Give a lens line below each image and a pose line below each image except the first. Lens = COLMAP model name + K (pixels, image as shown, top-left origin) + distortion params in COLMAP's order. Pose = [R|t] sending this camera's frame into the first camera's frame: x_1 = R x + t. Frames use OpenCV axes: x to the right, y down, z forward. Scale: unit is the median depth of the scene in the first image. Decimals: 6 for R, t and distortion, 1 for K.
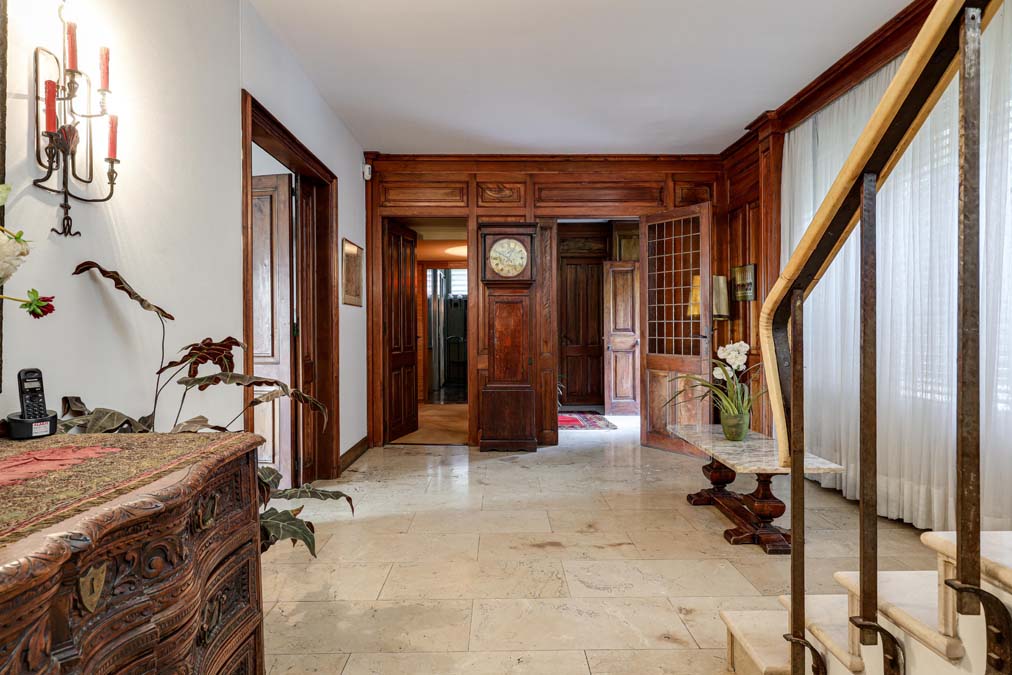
lens RADIAL K [[512.1, 0, 510.1], [0, 512.1, 335.8], [0, 0, 1]] dist [0.000991, 0.000340]
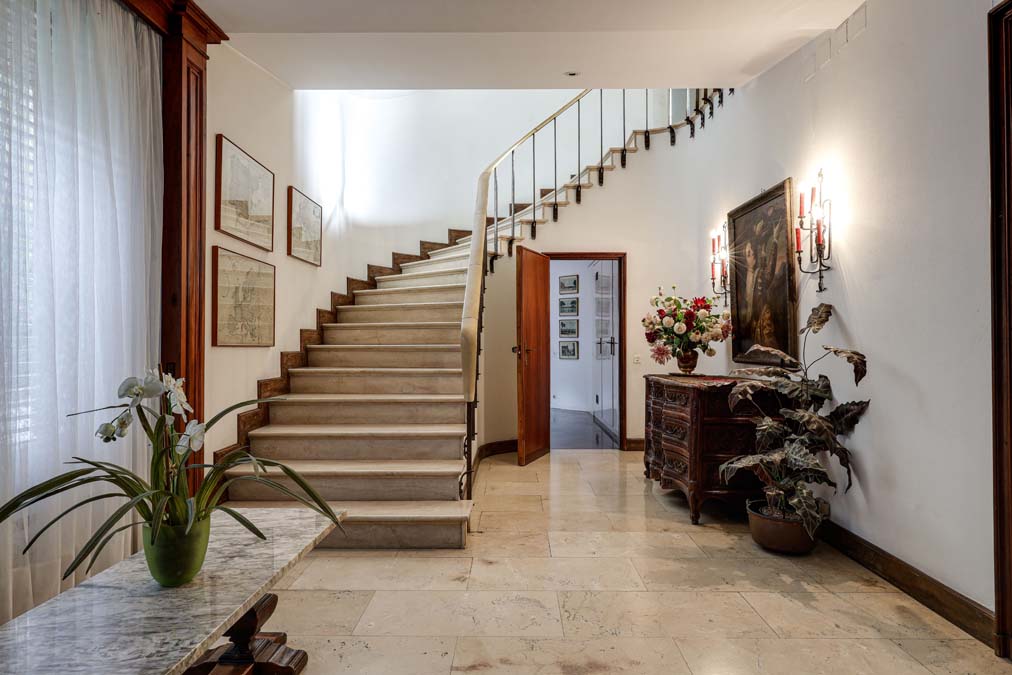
lens RADIAL K [[512.1, 0, 510.1], [0, 512.1, 335.8], [0, 0, 1]] dist [0.000991, 0.000340]
pose [[-0.999596, 0.006467, 0.027695, 0.210380], [0.006289, 0.999959, -0.006523, -0.018692], [-0.027736, -0.006346, -0.999595, 2.393171]]
